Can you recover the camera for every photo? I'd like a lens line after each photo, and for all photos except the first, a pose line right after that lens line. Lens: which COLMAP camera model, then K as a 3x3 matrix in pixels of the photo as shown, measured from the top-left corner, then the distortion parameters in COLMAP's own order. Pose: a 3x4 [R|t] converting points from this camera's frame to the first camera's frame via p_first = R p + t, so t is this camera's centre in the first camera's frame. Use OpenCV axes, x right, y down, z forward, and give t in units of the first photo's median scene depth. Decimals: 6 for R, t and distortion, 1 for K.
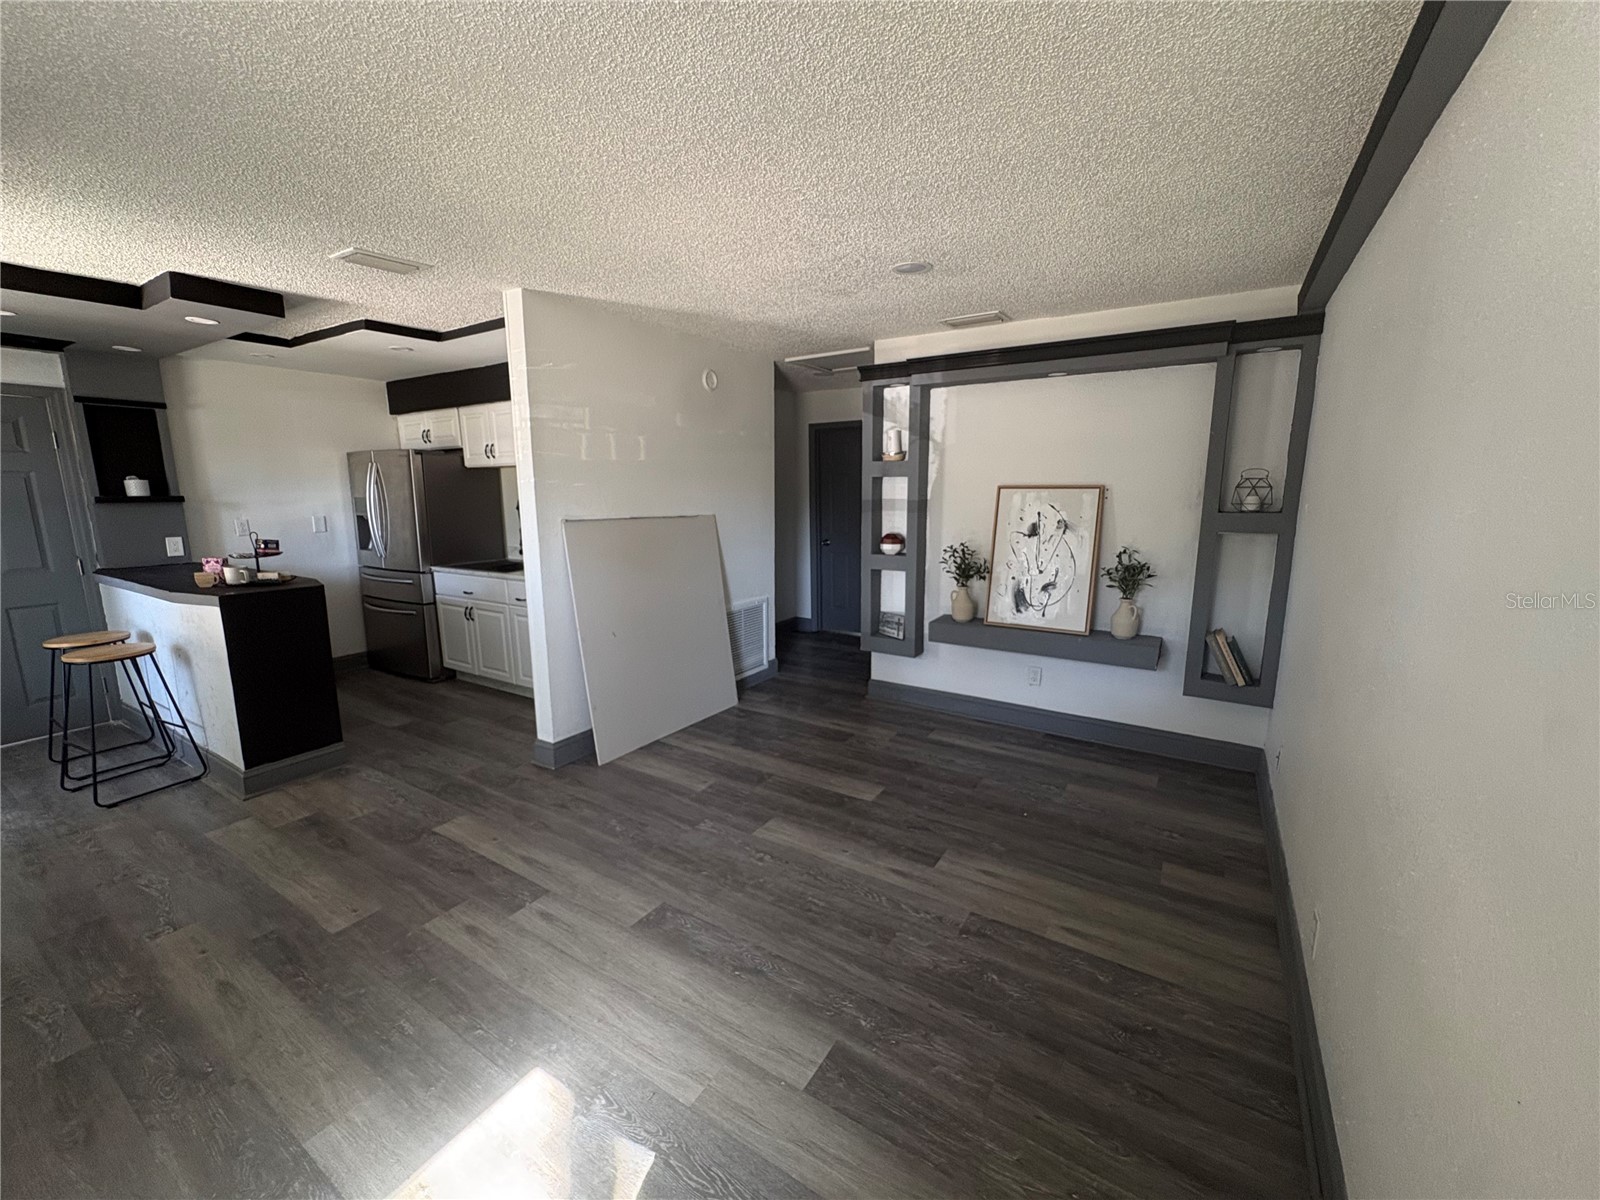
lens RADIAL K [[645.0, 0, 800.0], [0, 645.0, 600.0], [0, 0, 1]] dist [-0.000572, 0.000078]
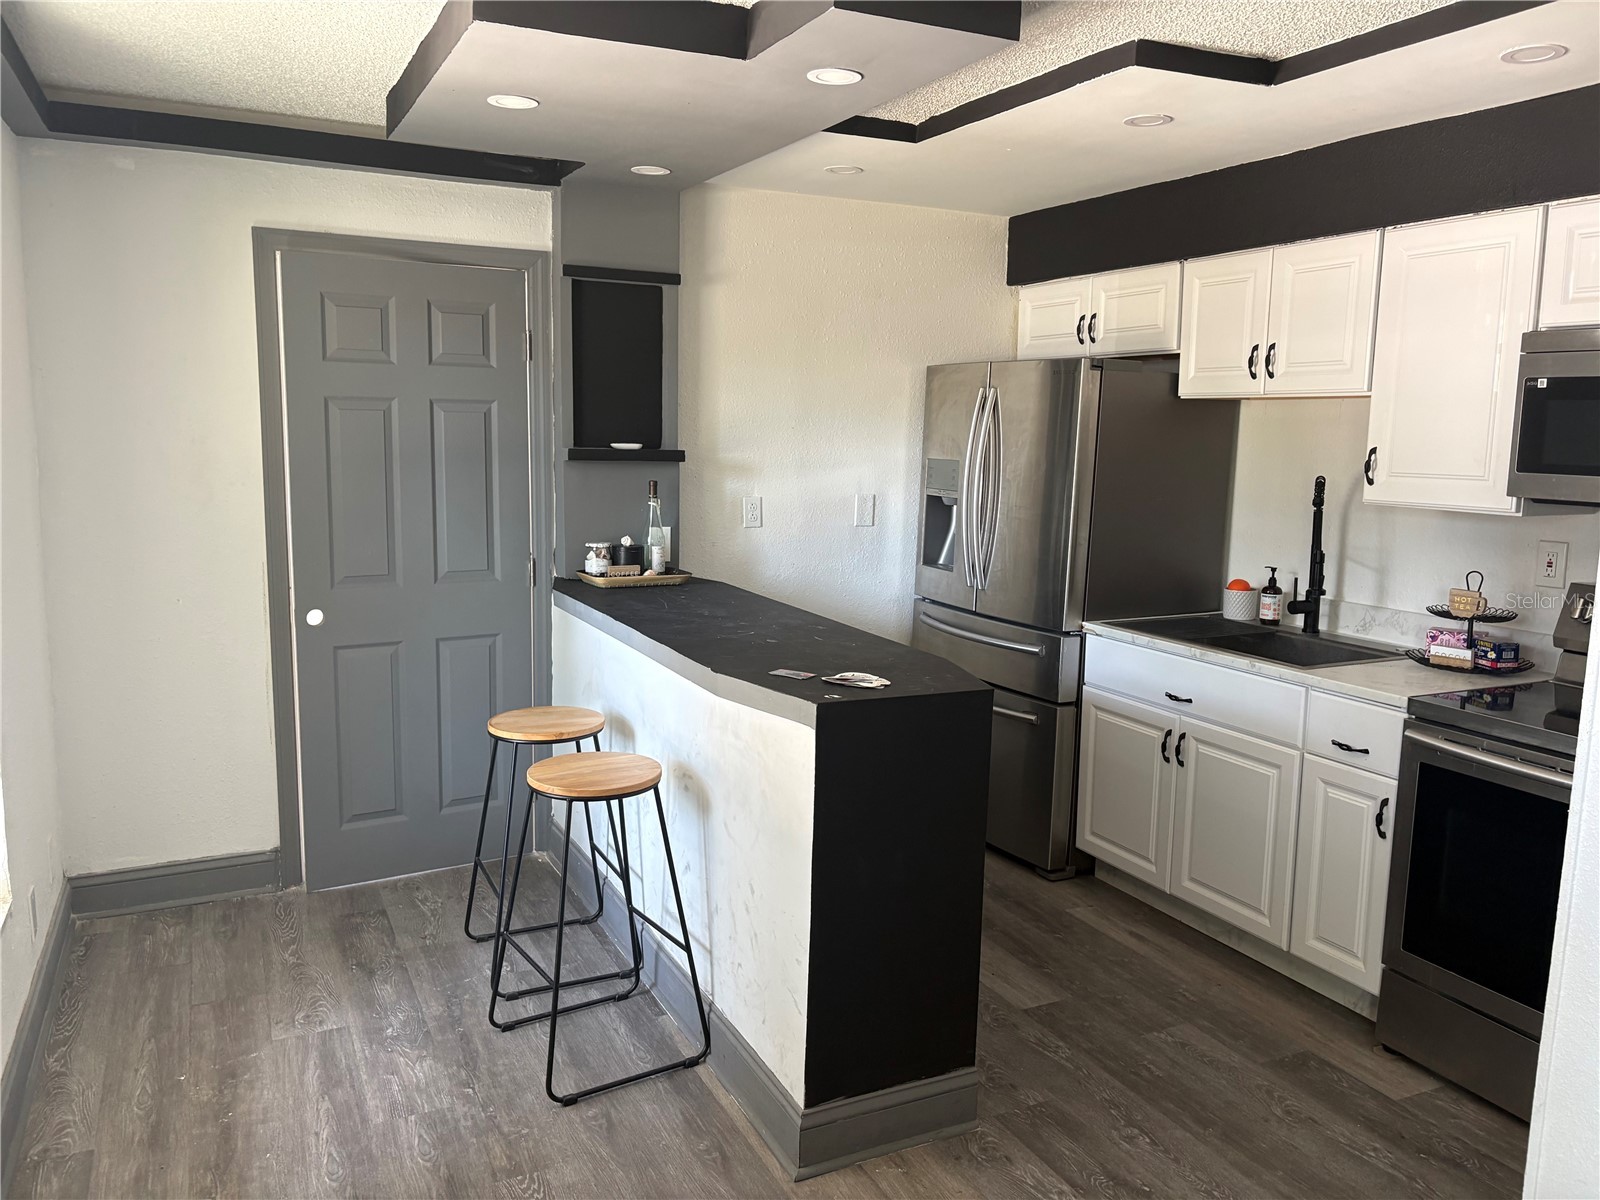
lens RADIAL K [[1246.1, 0, 800.0], [0, 1246.1, 600.0], [0, 0, 1]] dist [0.058743, -0.004359]
pose [[0.844806, 0.097986, -0.526025, -0.334649], [-0.115636, 0.993291, -0.000688, -0.050788], [0.522429, 0.061408, 0.850469, 0.195731]]
